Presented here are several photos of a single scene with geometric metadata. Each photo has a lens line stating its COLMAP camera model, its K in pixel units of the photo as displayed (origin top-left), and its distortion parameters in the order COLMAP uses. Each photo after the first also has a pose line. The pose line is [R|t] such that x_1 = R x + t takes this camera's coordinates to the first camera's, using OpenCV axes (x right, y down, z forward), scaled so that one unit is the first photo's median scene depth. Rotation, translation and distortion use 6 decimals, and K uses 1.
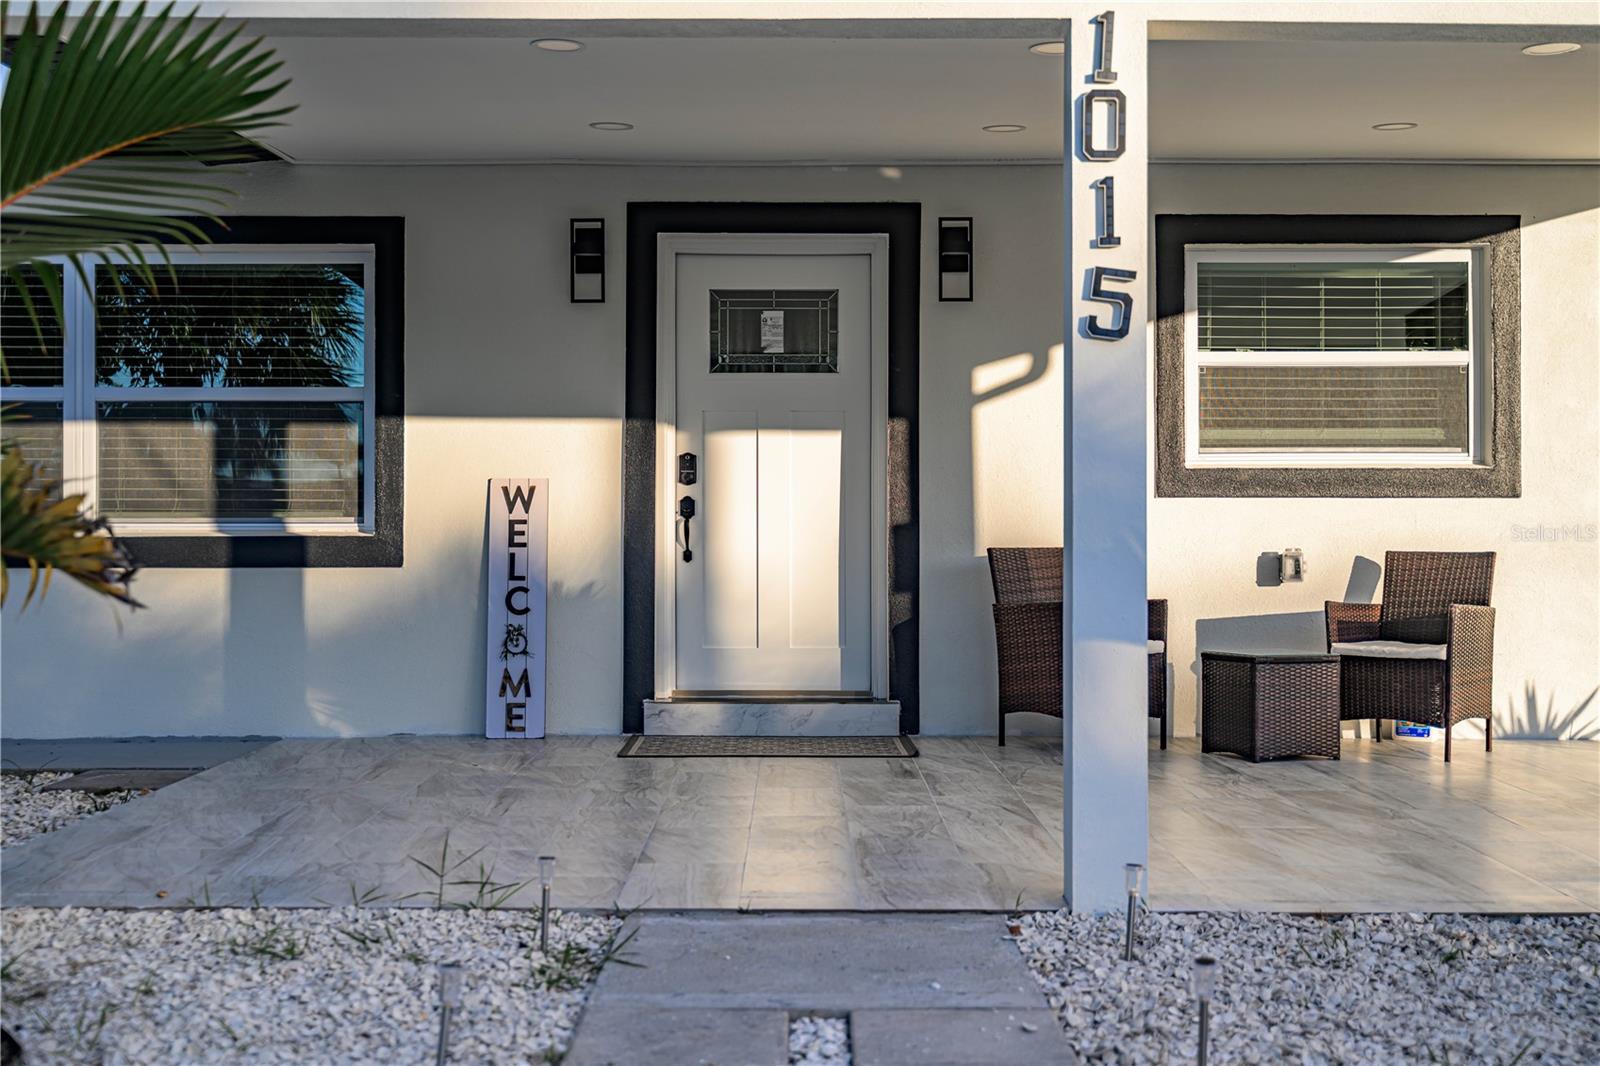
lens RADIAL K [[1858.3, 0, 800.0], [0, 1858.3, 533.0], [0, 0, 1]] dist [-0.011871, -0.012872]
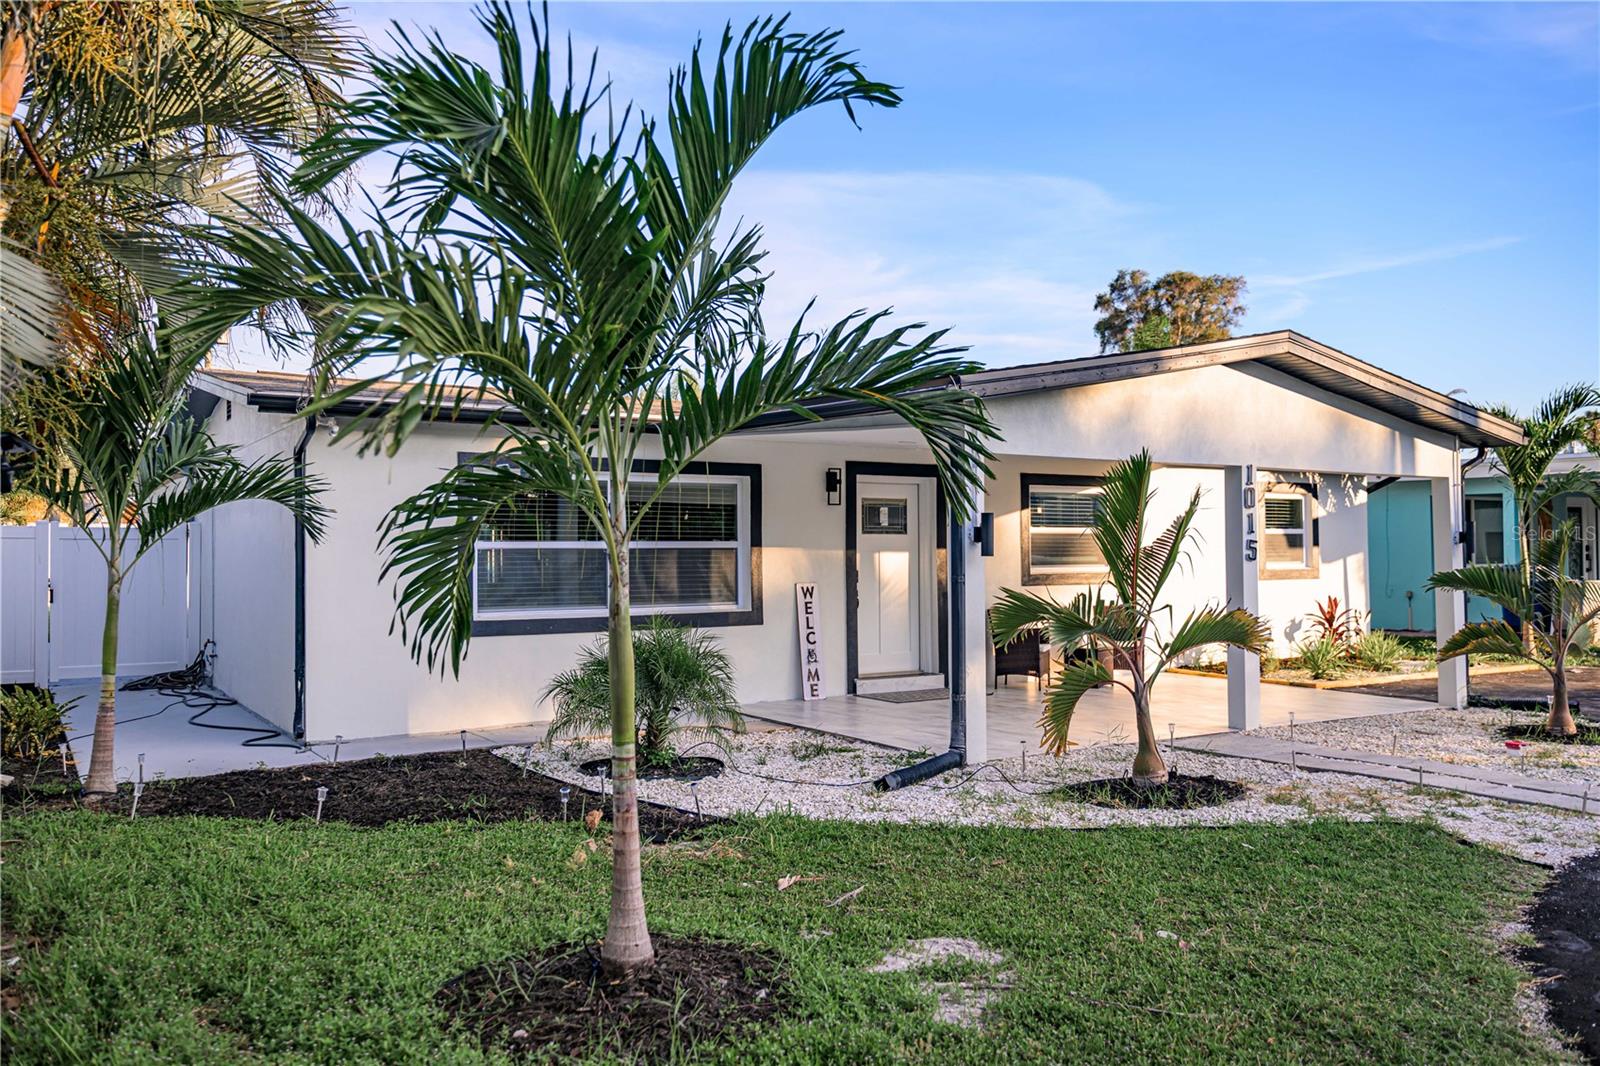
lens RADIAL K [[1297.0, 0, 800.0], [0, 1297.0, 533.0], [0, 0, 1]] dist [-0.001146, -0.000178]
pose [[0.844313, 0.003156, 0.535842, -0.997965], [0.003264, 0.999934, -0.011033, -0.072769], [-0.535841, 0.011064, 0.844246, -0.313023]]
